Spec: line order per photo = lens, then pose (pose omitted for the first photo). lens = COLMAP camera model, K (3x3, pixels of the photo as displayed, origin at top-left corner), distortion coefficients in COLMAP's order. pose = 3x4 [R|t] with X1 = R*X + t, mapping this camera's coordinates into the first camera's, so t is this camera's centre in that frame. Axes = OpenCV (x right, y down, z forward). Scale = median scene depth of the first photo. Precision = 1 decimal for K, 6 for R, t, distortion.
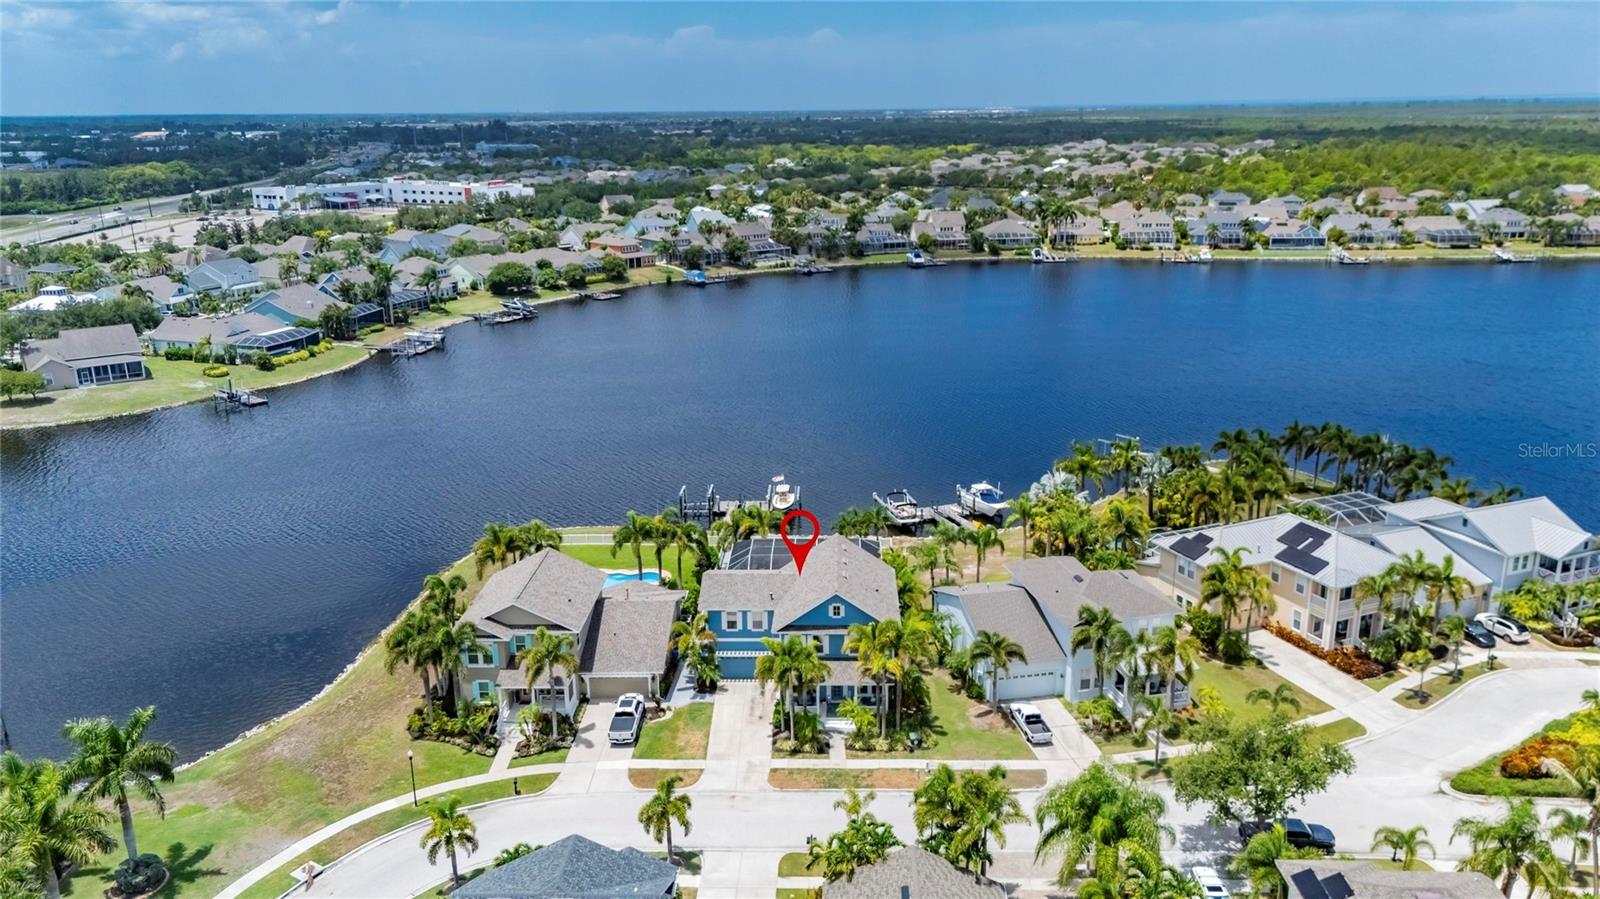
lens RADIAL K [[1176.9, 0, 798.8], [0, 1176.9, 443.7], [0, 0, 1]] dist [0.068941, -0.063953]
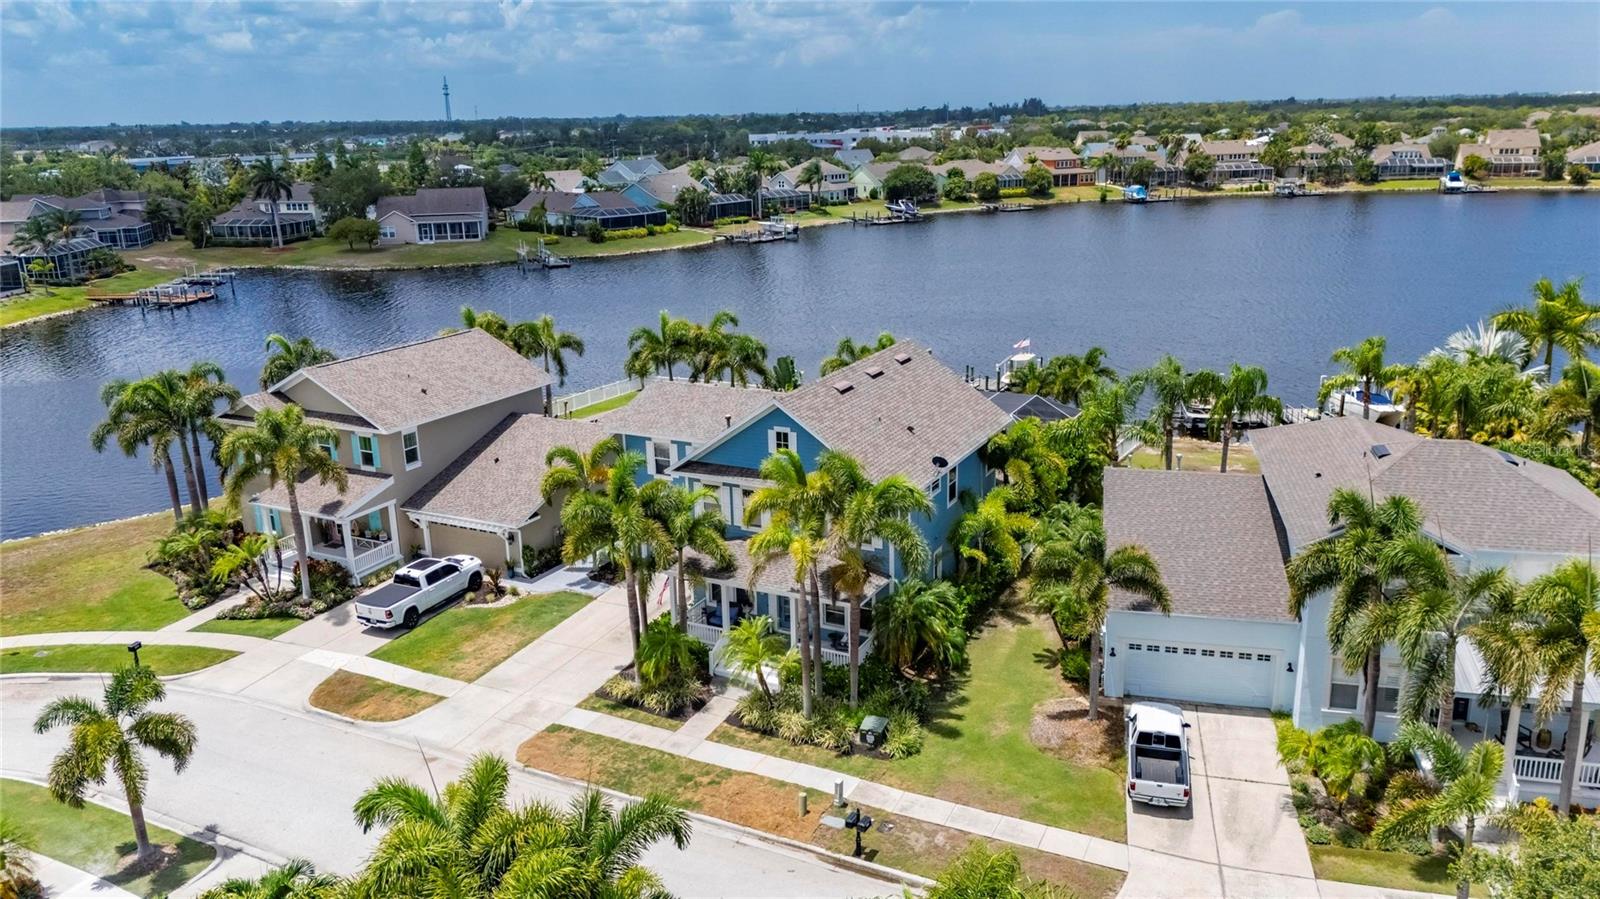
lens RADIAL K [[1176.9, 0, 800.4], [0, 1176.9, 445.4], [0, 0, 1]] dist [0.068941, -0.063953]
pose [[0.903185, 0.108927, -0.415201, 0.213550], [-0.106833, 0.993873, 0.028346, 0.114995], [0.415744, 0.018756, 0.909288, 0.502730]]
